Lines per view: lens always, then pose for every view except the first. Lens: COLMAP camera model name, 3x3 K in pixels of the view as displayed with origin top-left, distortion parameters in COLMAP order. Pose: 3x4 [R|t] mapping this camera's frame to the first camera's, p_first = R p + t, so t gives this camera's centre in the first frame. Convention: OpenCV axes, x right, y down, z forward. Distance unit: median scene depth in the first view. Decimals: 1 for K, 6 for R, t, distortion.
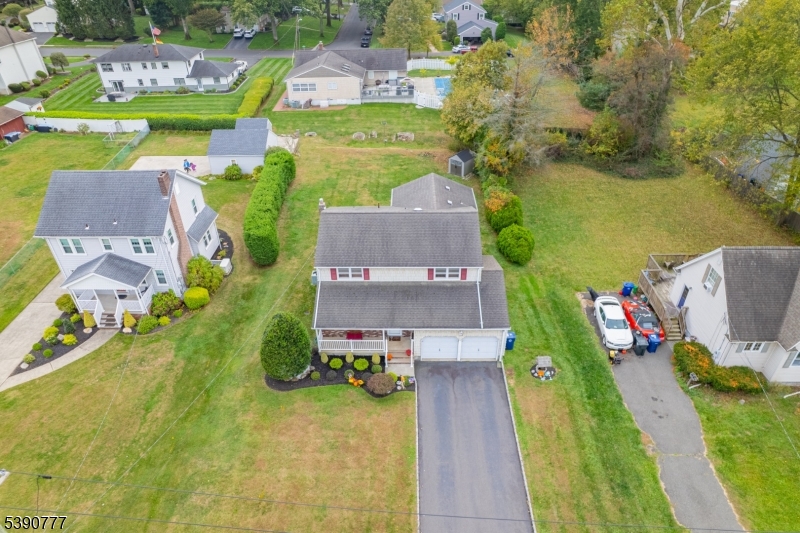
lens RADIAL K [[534.1, 0, 405.2], [0, 534.1, 269.8], [0, 0, 1]] dist [-0.061094, 0.057540]
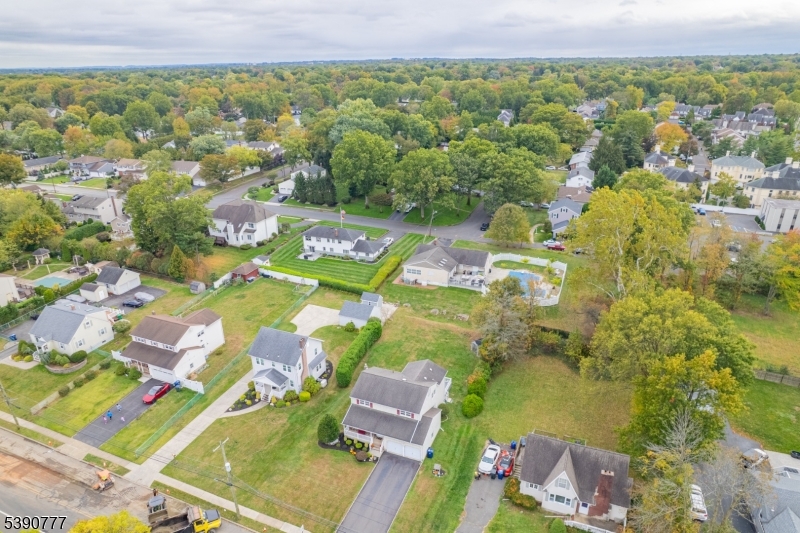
lens RADIAL K [[534.1, 0, 400.3], [0, 534.1, 270.8], [0, 0, 1]] dist [-0.061094, 0.057540]
pose [[0.930266, 0.149011, -0.335263, 0.606186], [-0.209594, 0.965857, -0.152284, -0.190413], [0.301124, 0.211934, 0.929736, -0.978382]]
